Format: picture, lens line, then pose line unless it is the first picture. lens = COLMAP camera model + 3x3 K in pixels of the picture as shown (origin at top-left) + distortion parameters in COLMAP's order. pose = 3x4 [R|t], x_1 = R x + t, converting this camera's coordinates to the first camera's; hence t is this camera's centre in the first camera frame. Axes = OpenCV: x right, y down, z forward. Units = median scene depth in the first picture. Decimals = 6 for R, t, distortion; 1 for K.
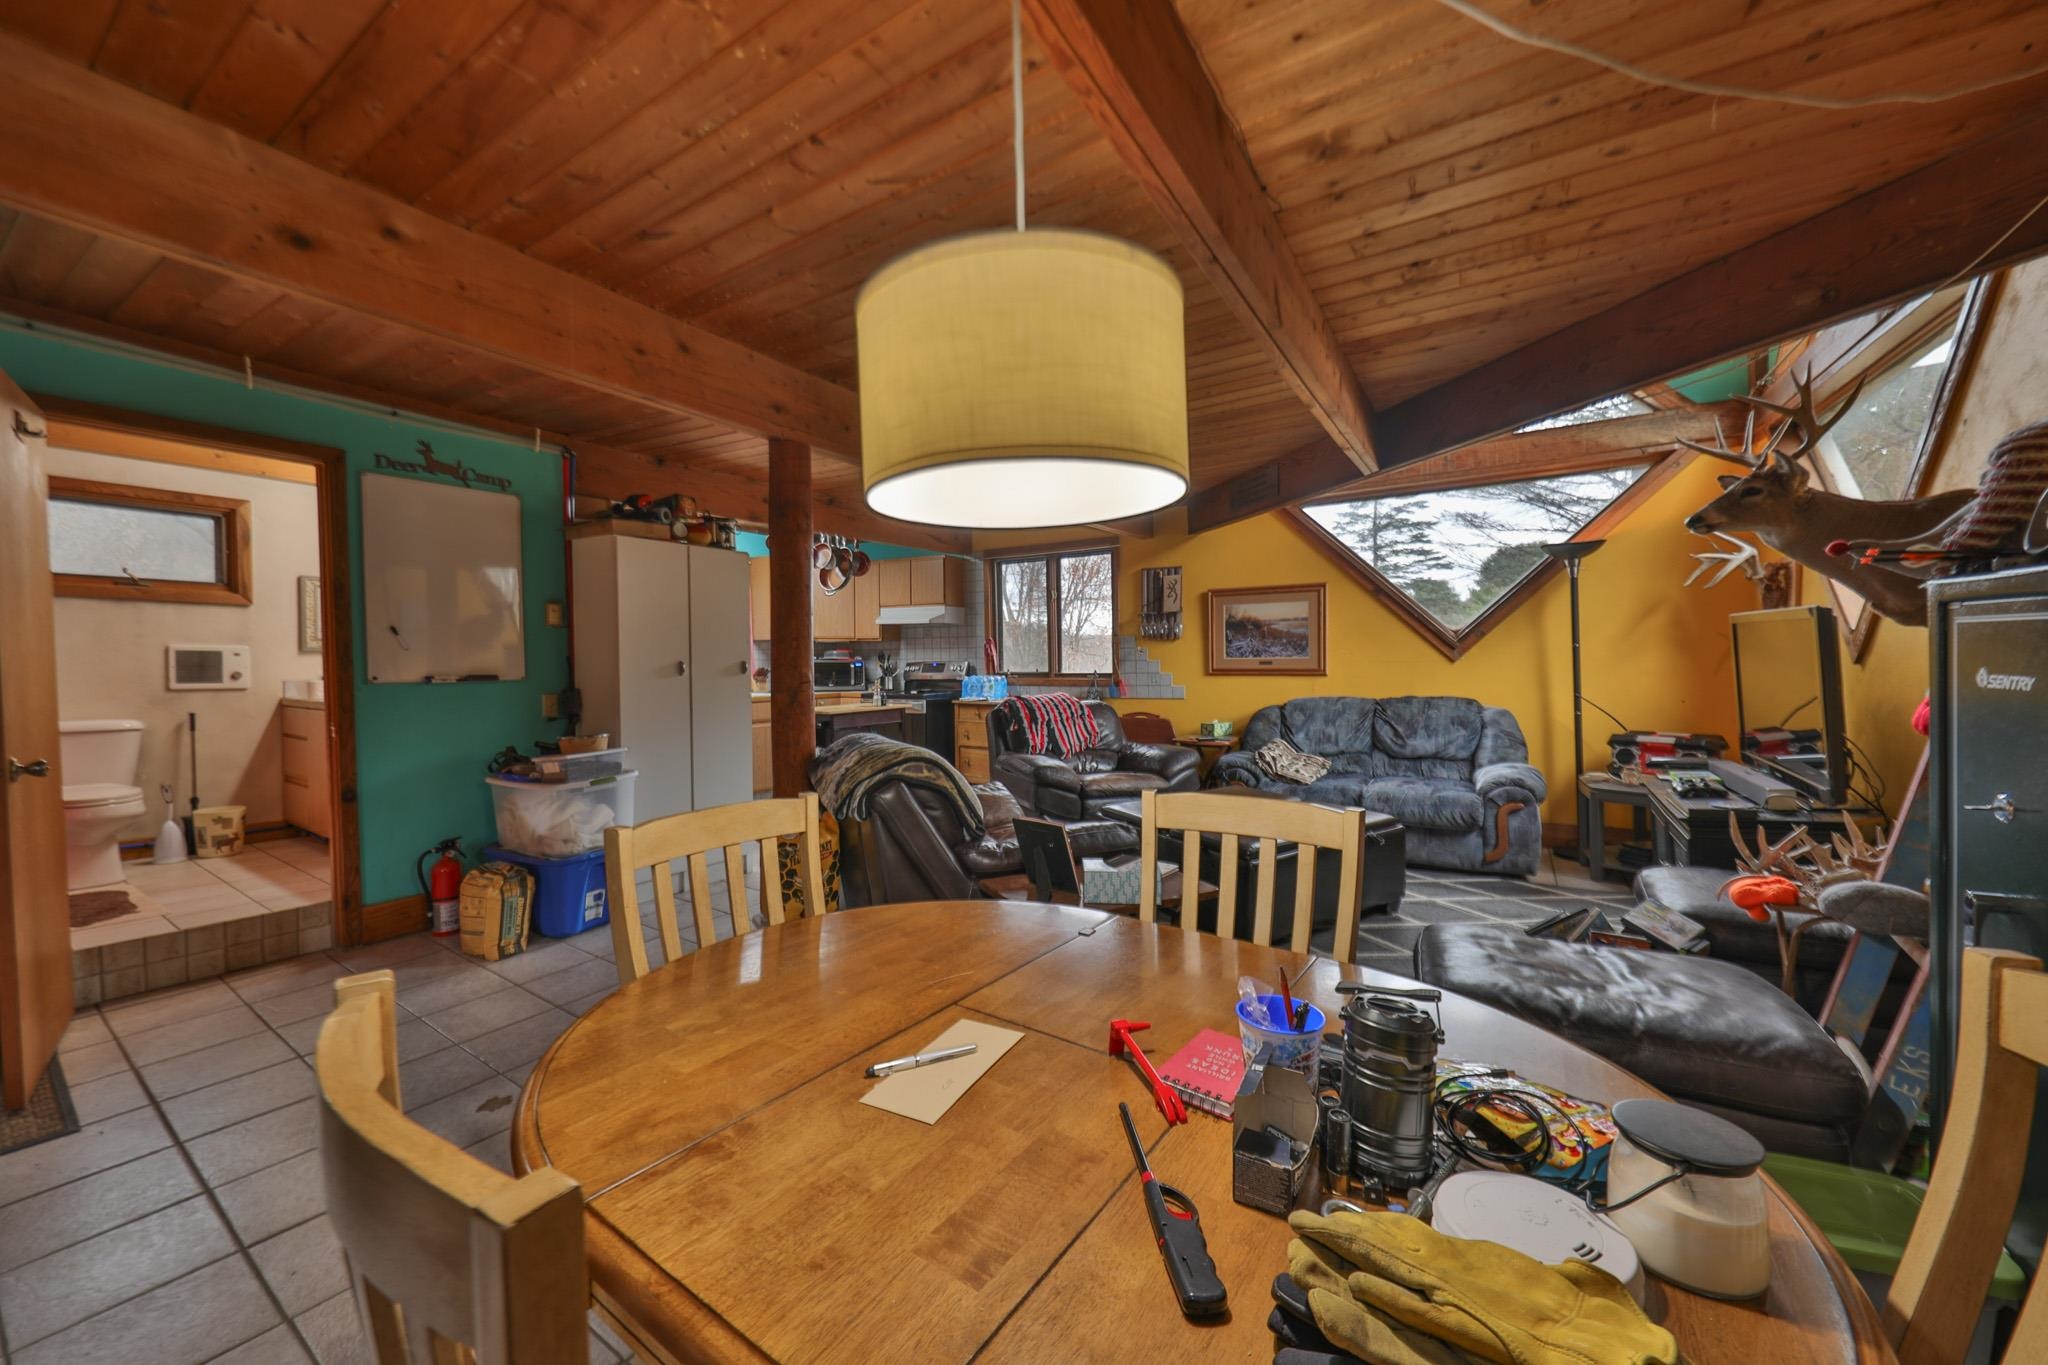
lens RADIAL K [[741.6, 0, 1020.3], [0, 741.6, 680.6], [0, 0, 1]] dist [-0.001889, -0.000161]
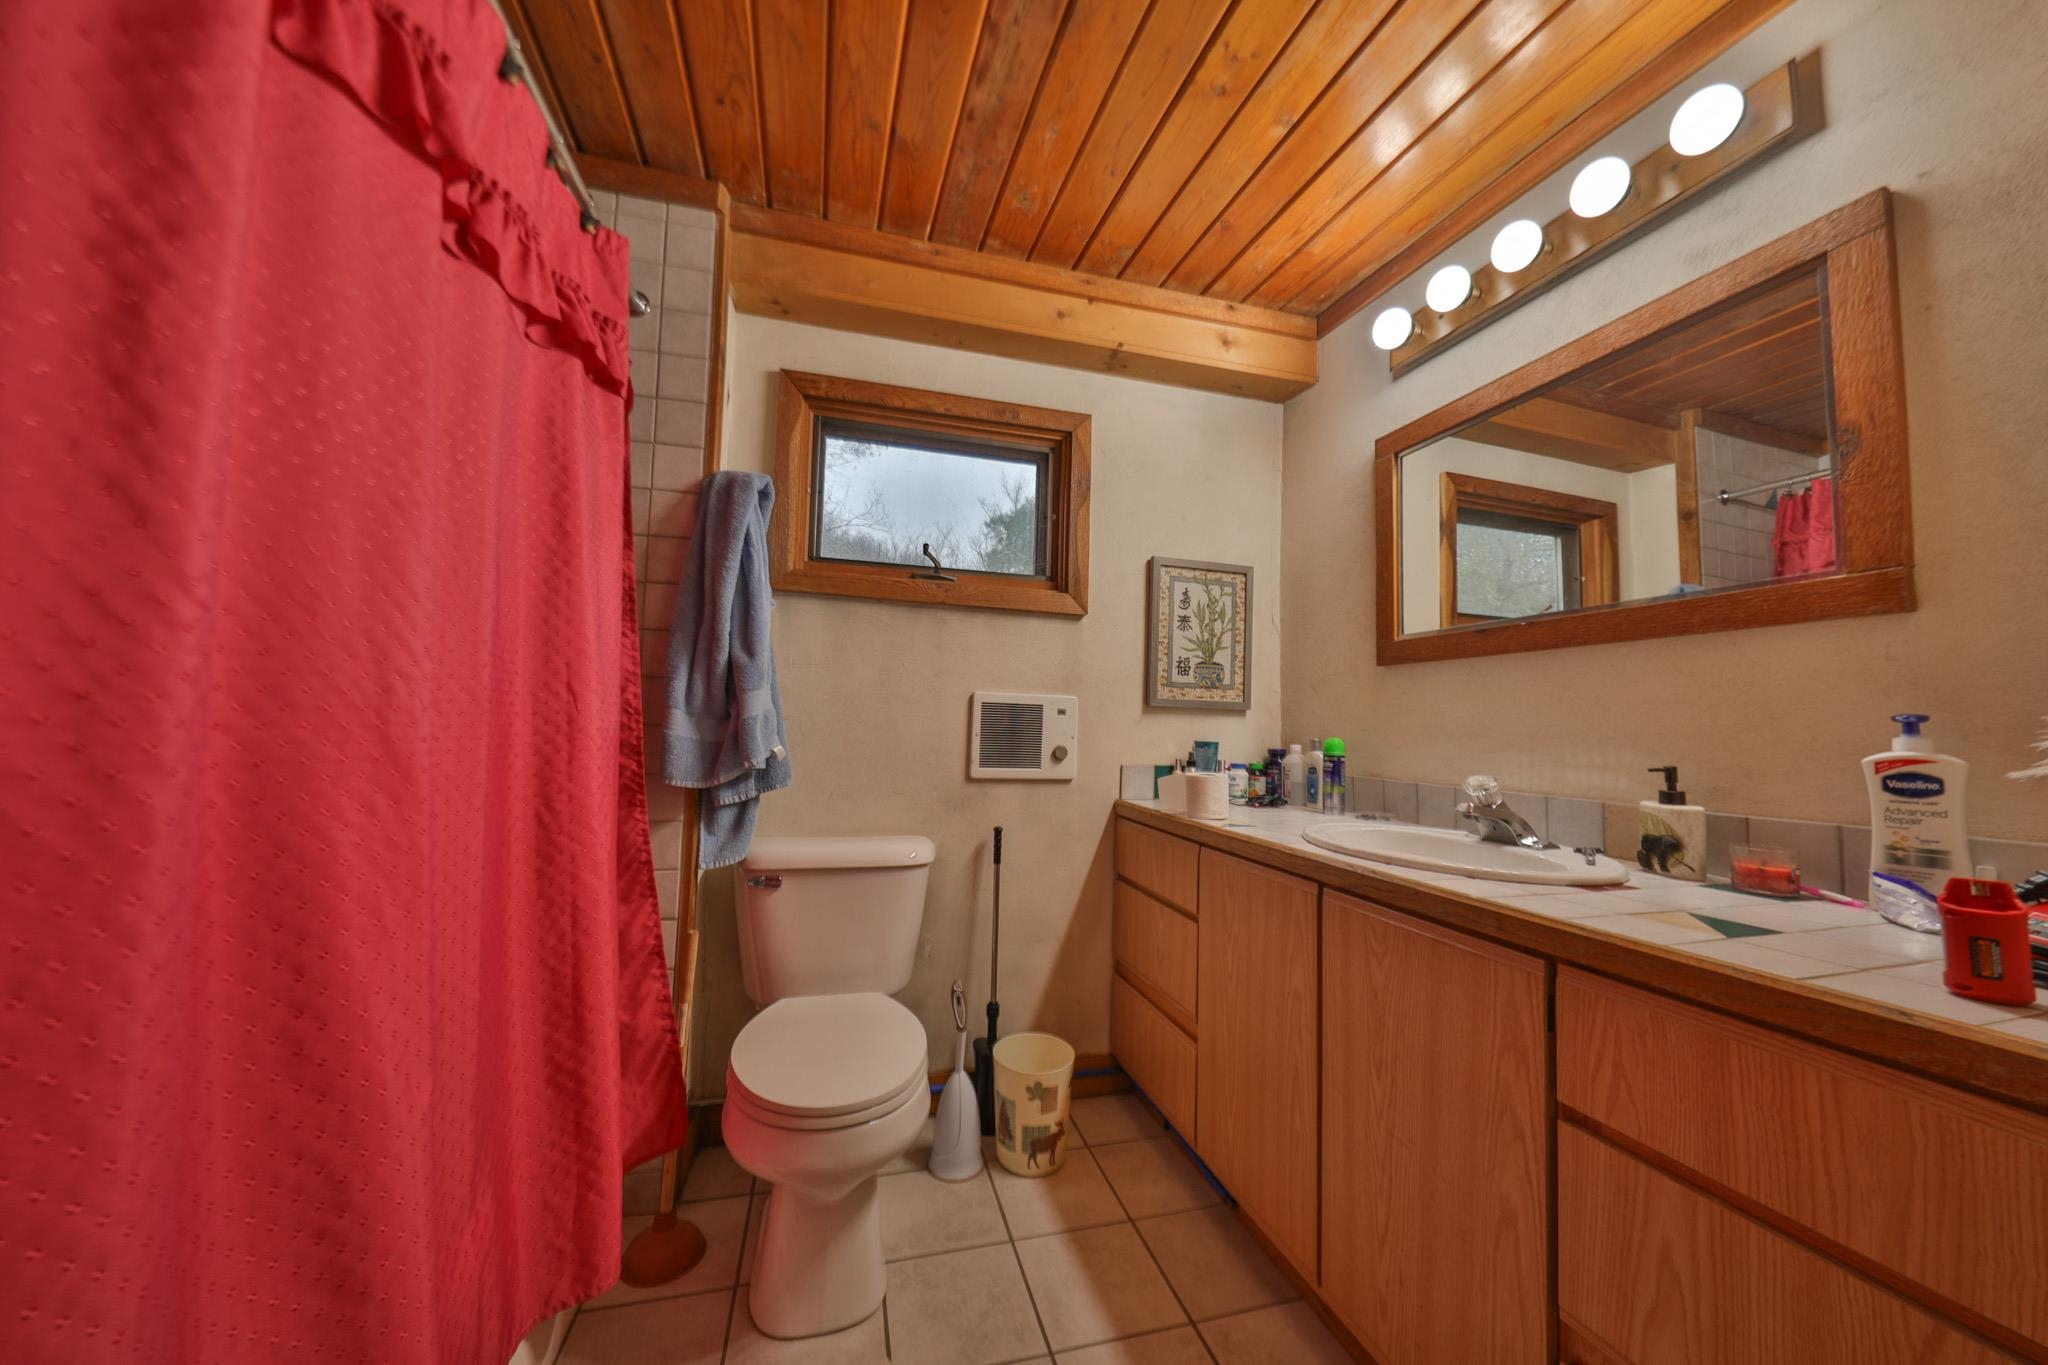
lens RADIAL K [[678.8, 0, 1027.5], [0, 678.8, 678.4], [0, 0, 1]] dist [-0.000626, -0.000091]
pose [[0.752075, -0.009348, -0.659011, -0.770149], [-0.045665, 0.996757, -0.066253, -0.026419], [0.657494, 0.079921, 0.749209, 0.634820]]
